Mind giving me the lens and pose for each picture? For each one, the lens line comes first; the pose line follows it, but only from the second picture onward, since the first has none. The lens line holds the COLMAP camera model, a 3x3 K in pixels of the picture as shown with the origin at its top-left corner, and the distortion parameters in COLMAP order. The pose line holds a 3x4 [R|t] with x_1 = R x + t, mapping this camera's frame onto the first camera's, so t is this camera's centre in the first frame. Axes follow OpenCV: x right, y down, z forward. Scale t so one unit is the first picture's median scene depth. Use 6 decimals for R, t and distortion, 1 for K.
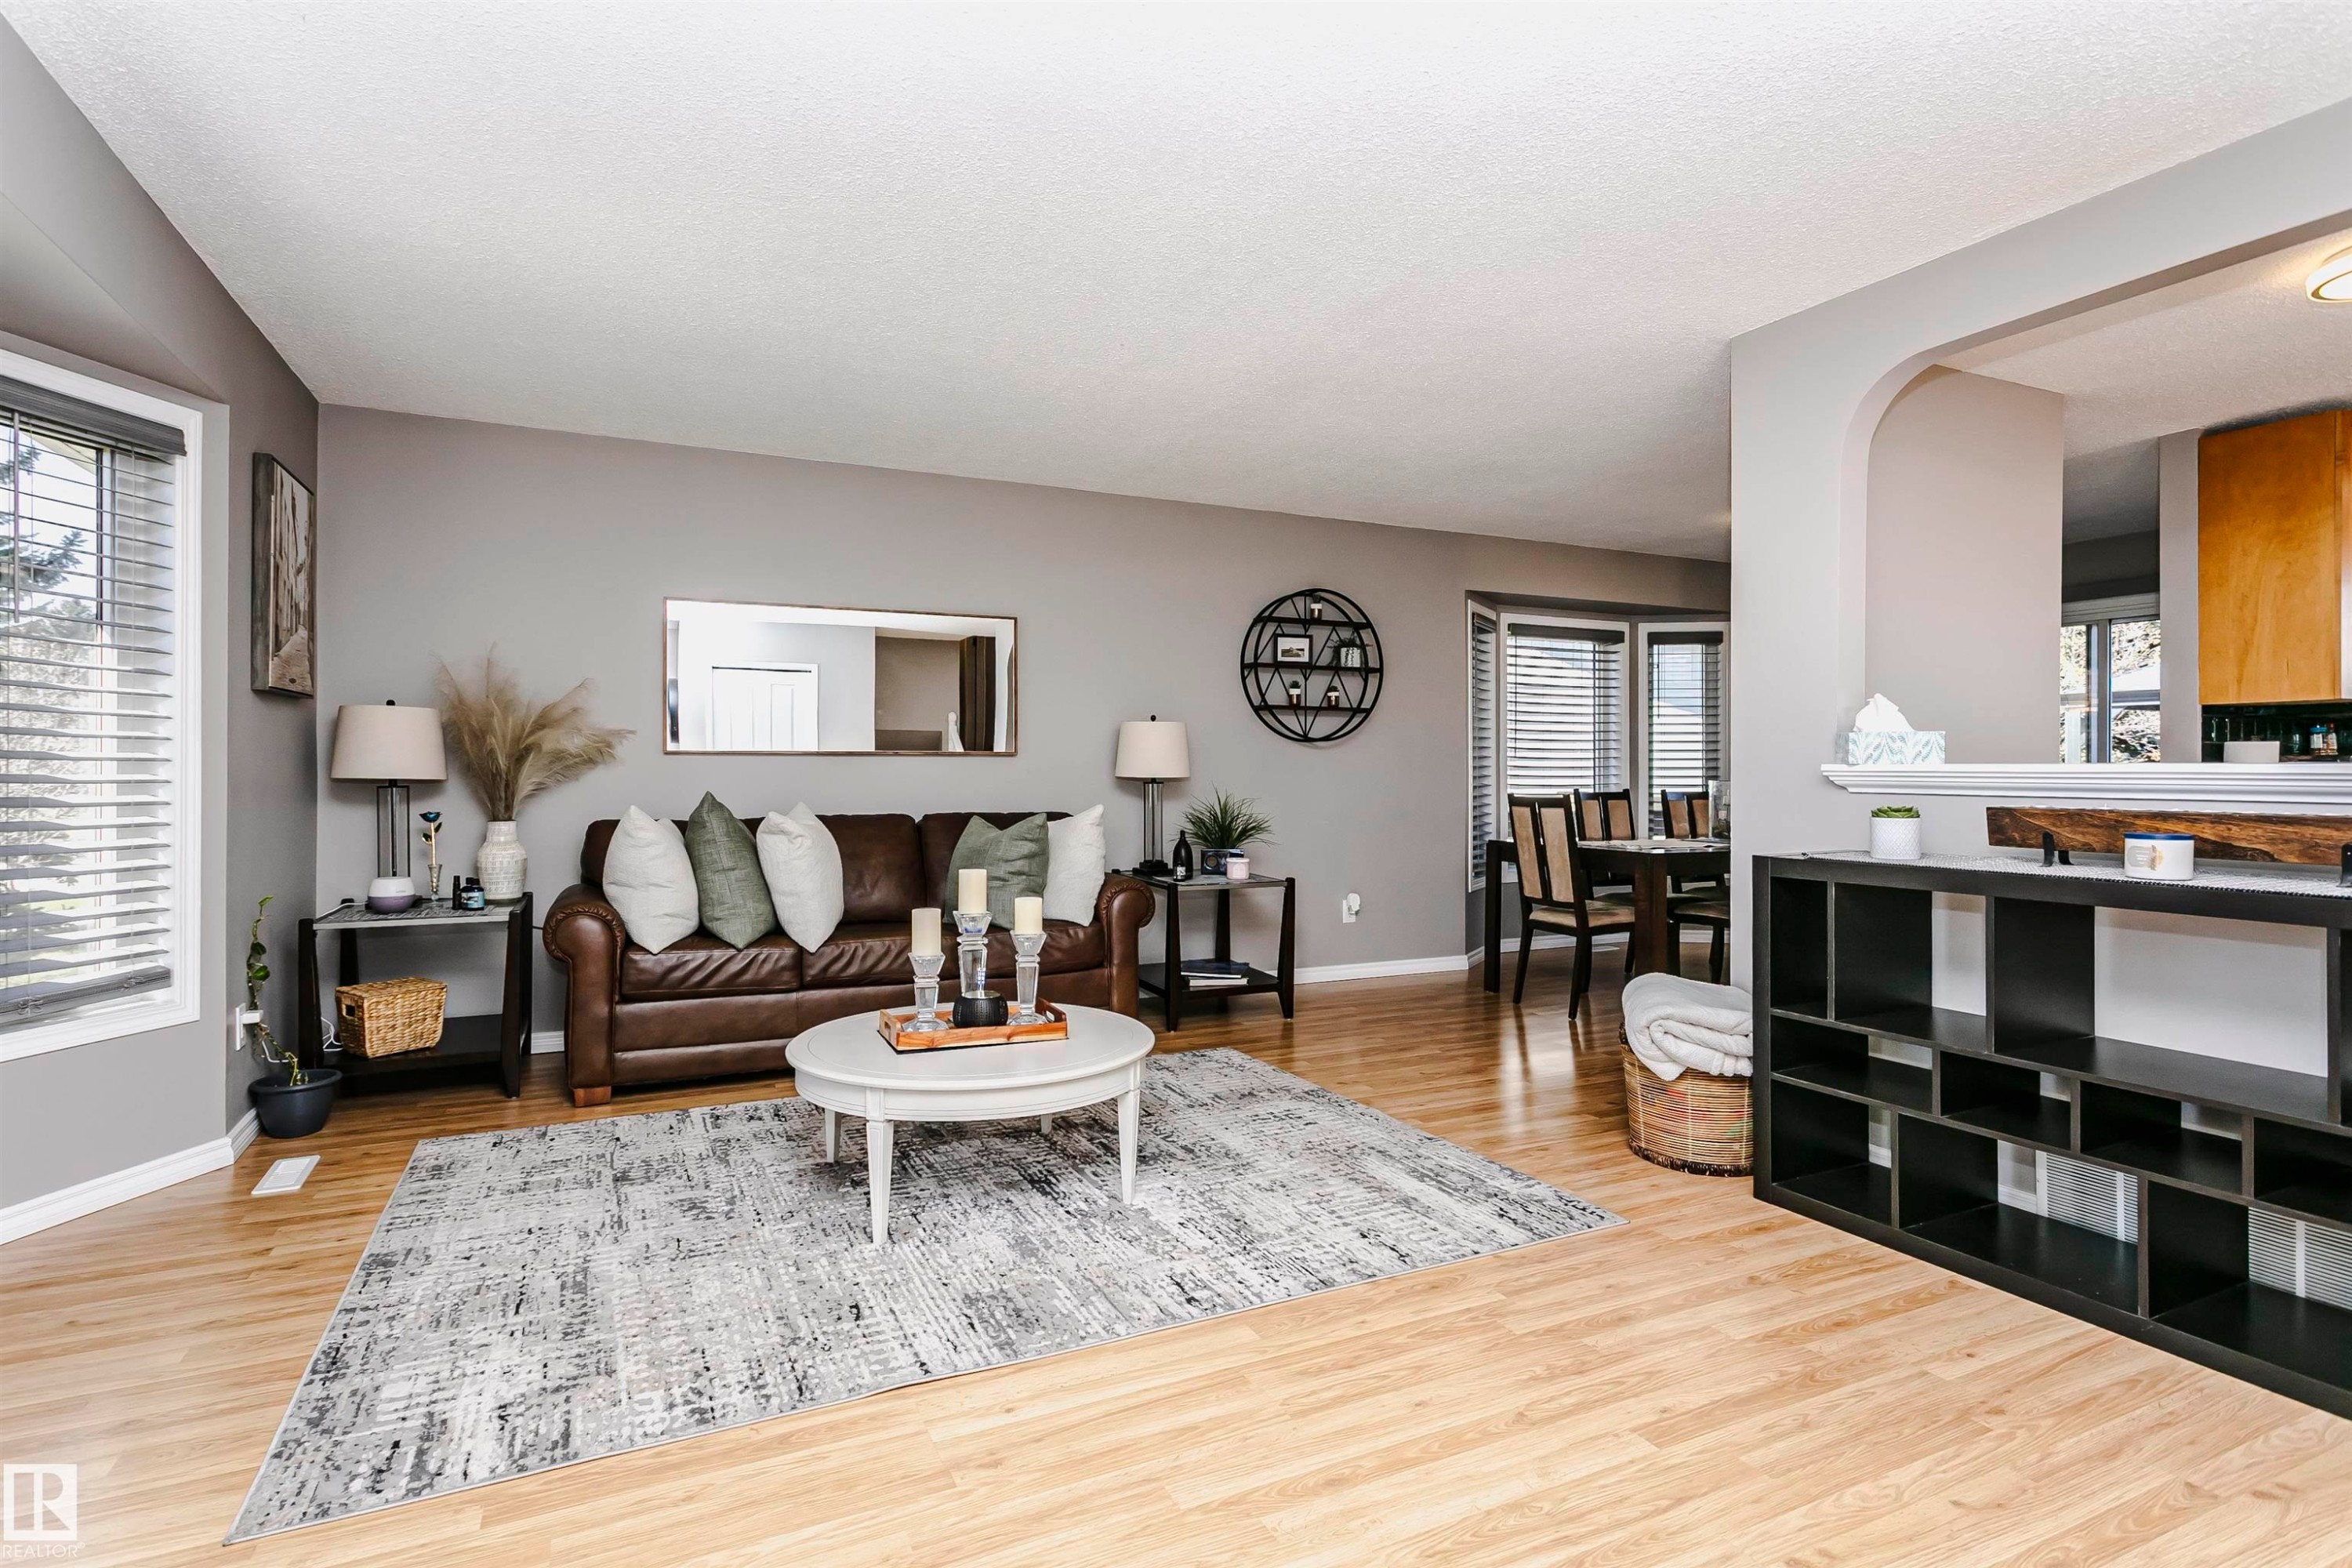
lens RADIAL K [[1131.6, 0, 1166.5], [0, 1131.6, 767.9], [0, 0, 1]] dist [0.001913, 0.000229]
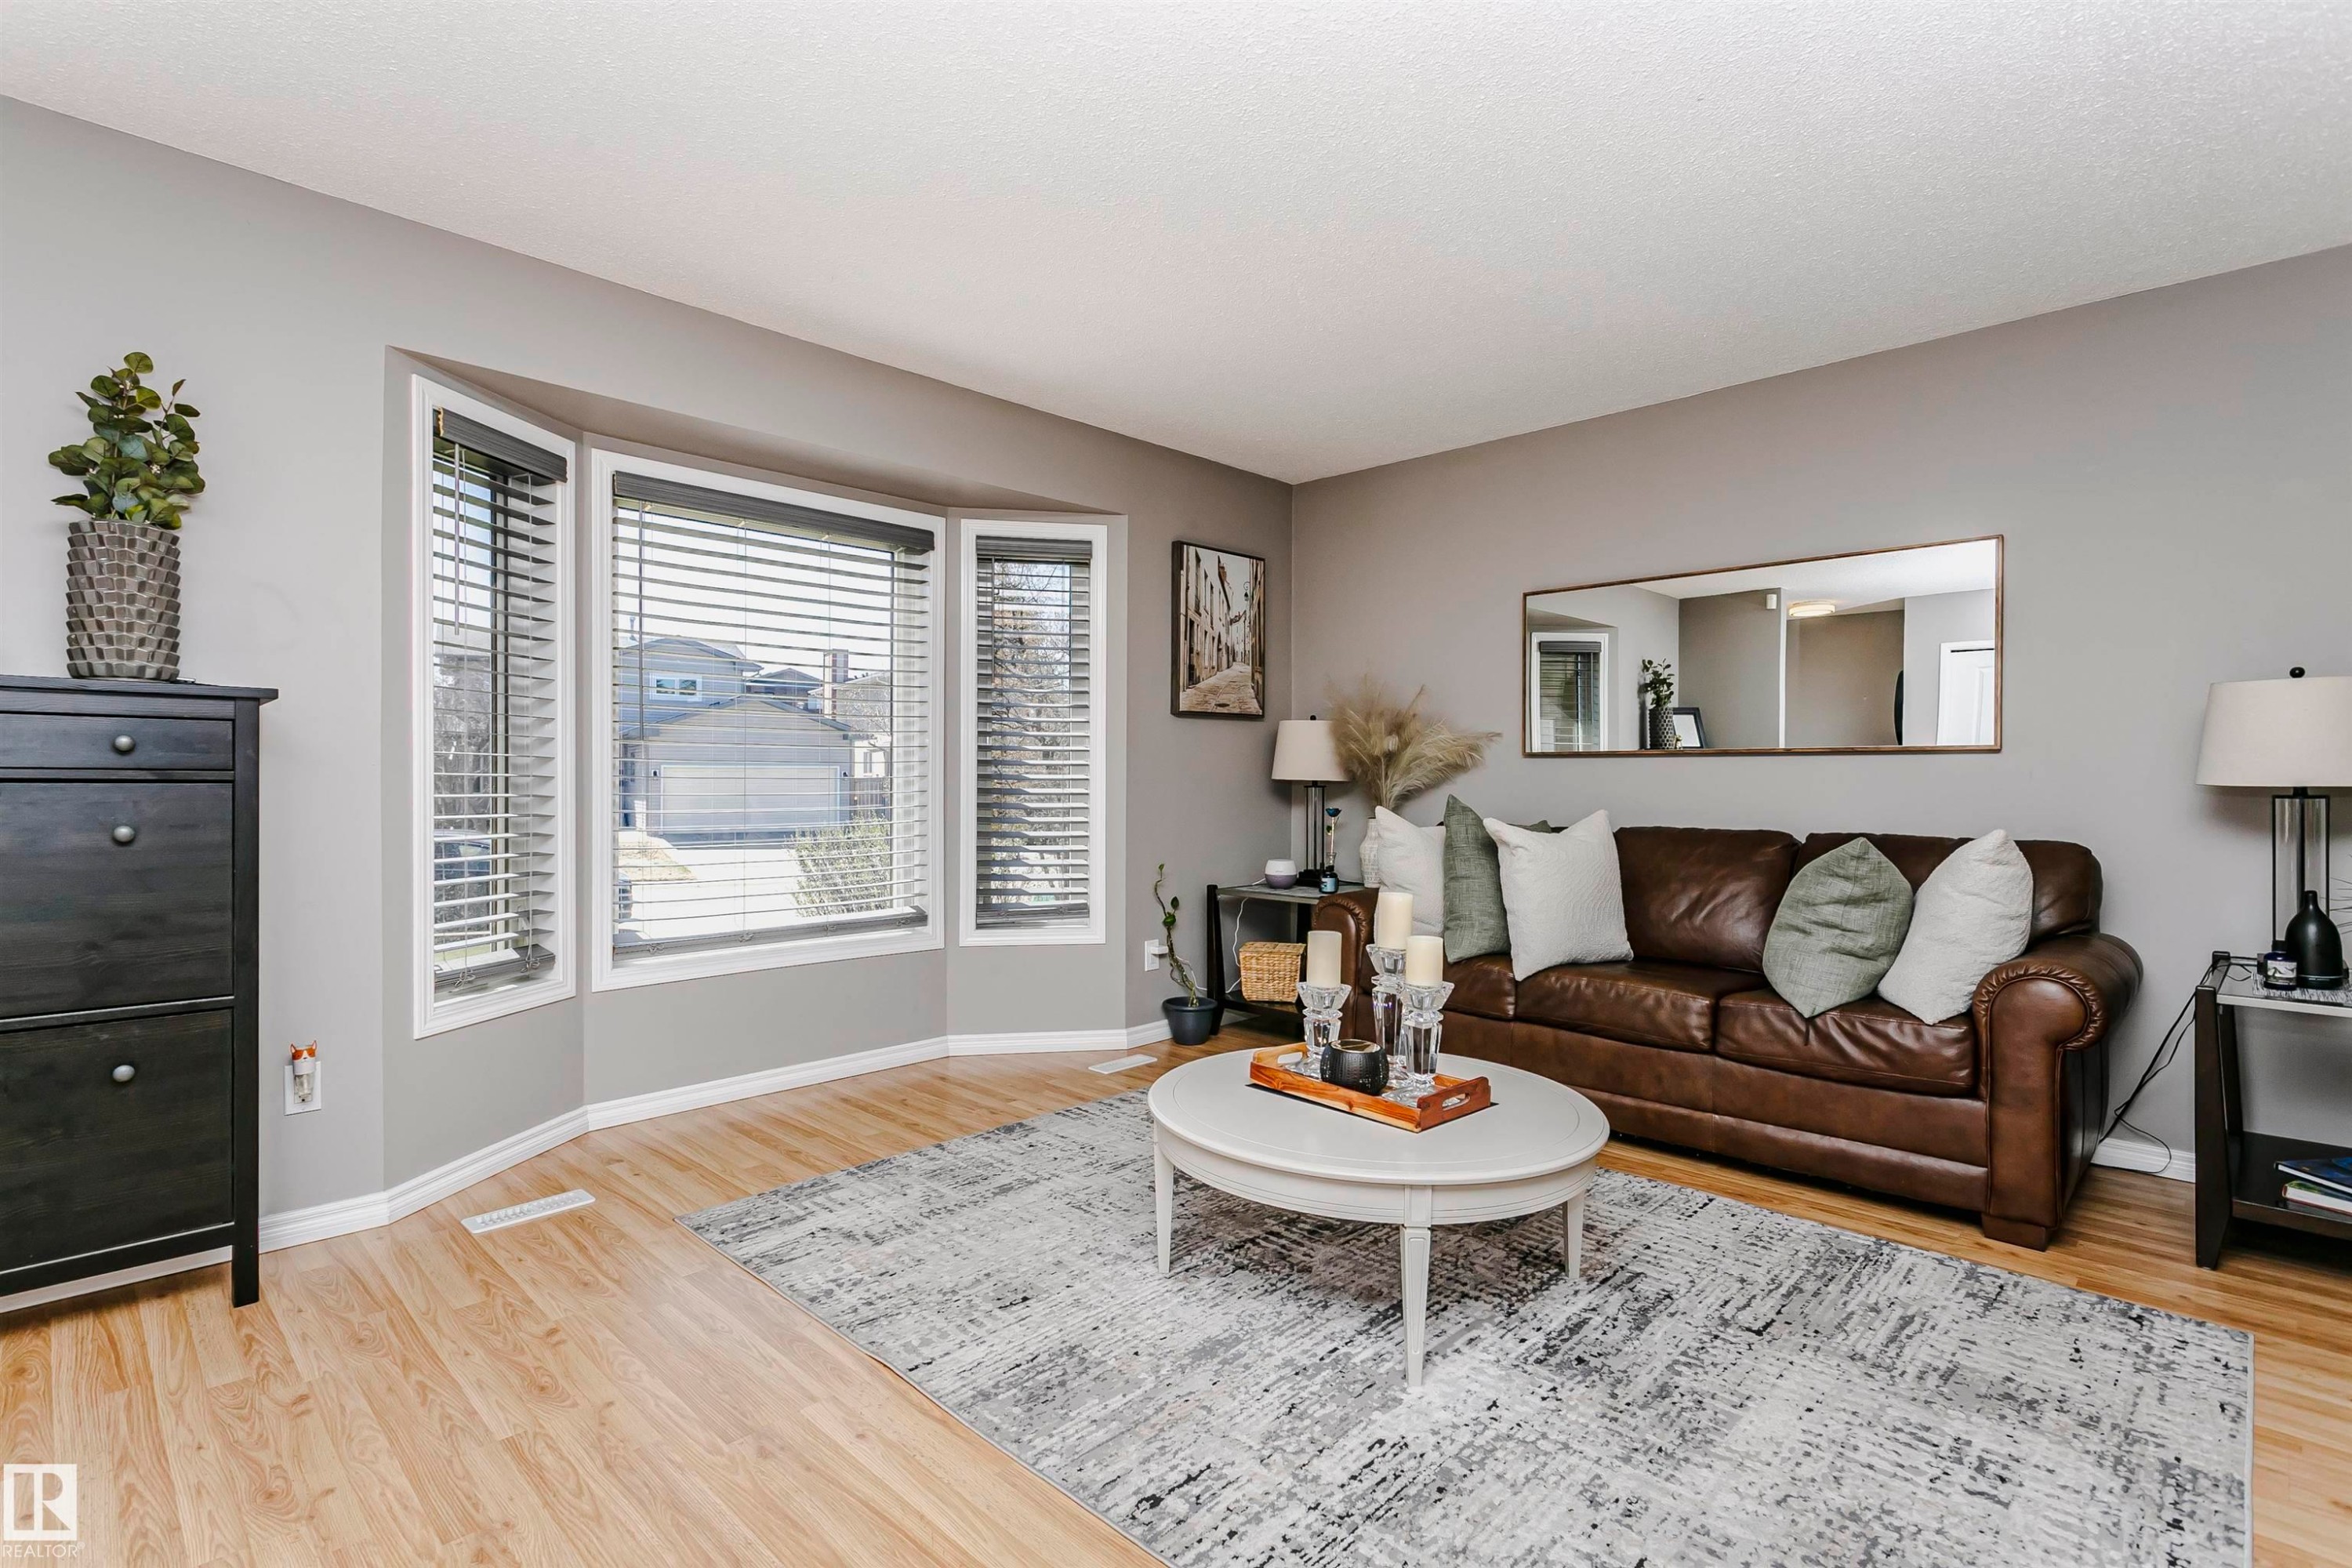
lens RADIAL K [[1119.6, 0, 1158.3], [0, 1119.6, 781.7], [0, 0, 1]] dist [0.004825, 0.000911]
pose [[0.339130, 0.004969, -0.940726, 0.579641], [0.000272, 0.999985, 0.005380, 0.006874], [0.940740, -0.002080, 0.339124, 0.636513]]
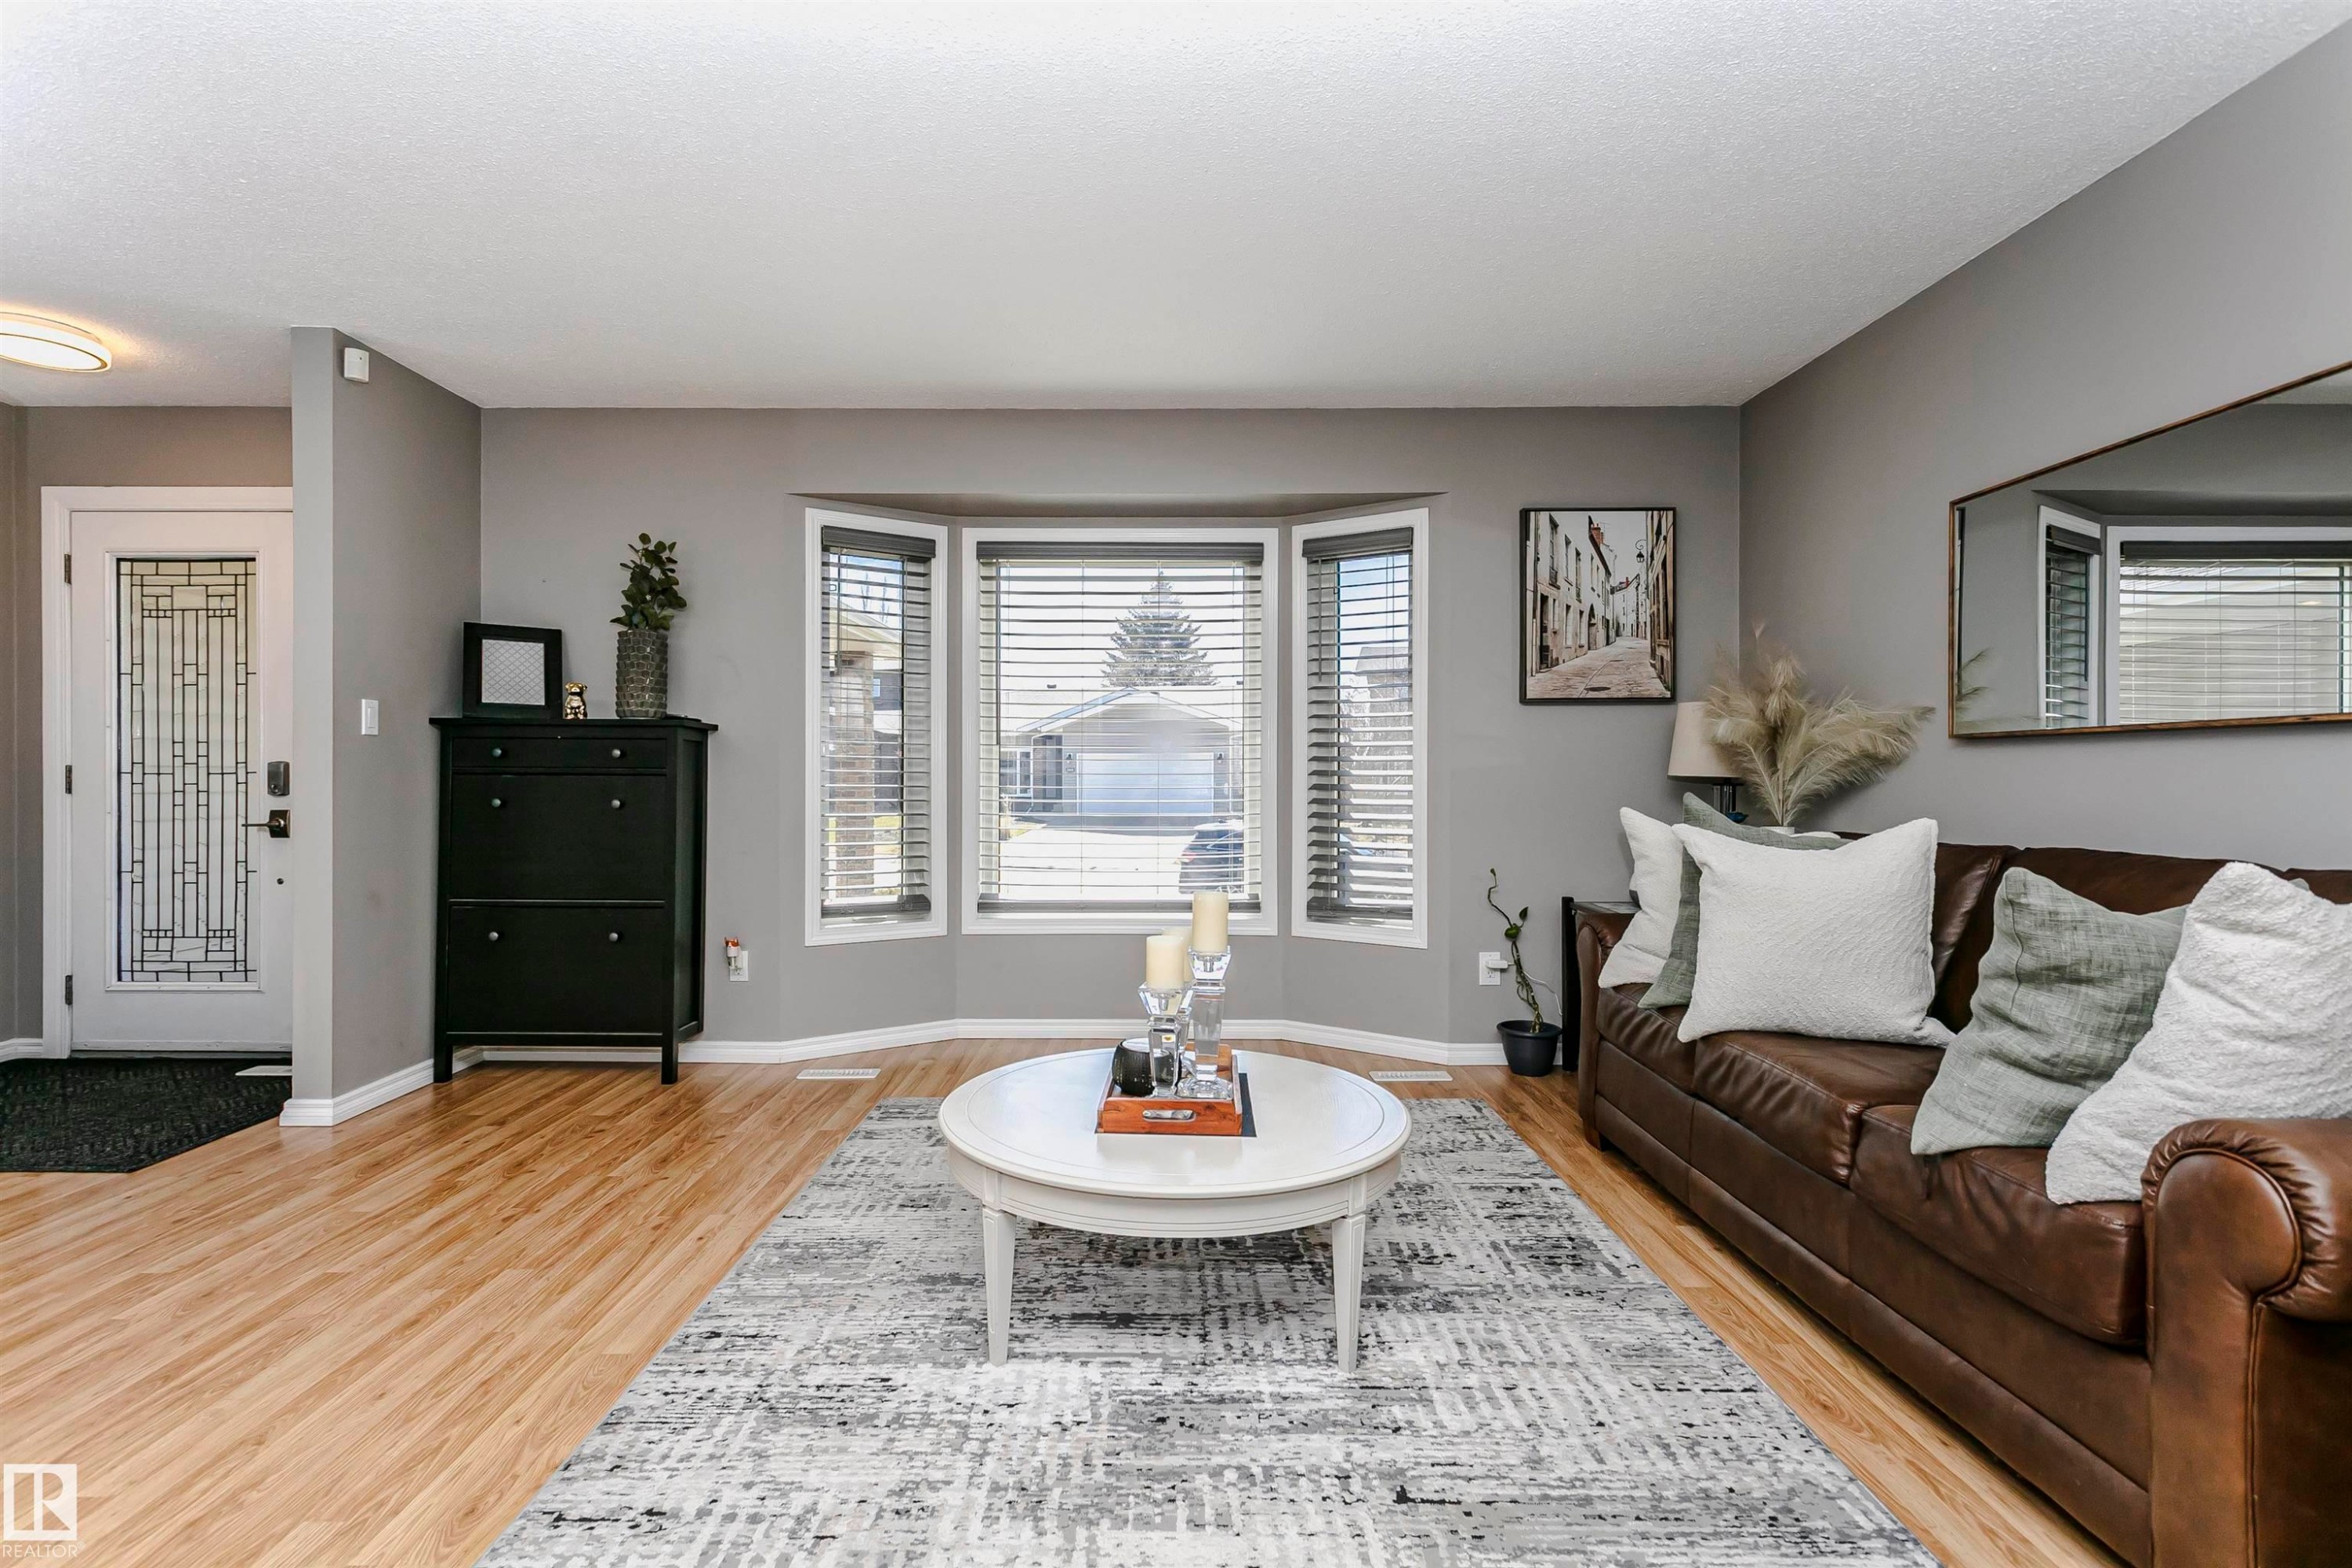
lens RADIAL K [[1131.6, 0, 1166.5], [0, 1131.6, 767.9], [0, 0, 1]] dist [0.001913, 0.000229]
pose [[-0.431423, -0.005673, -0.902132, 0.583549], [0.001348, 0.999975, -0.006933, 0.012417], [0.902149, -0.004207, -0.431404, 1.448068]]
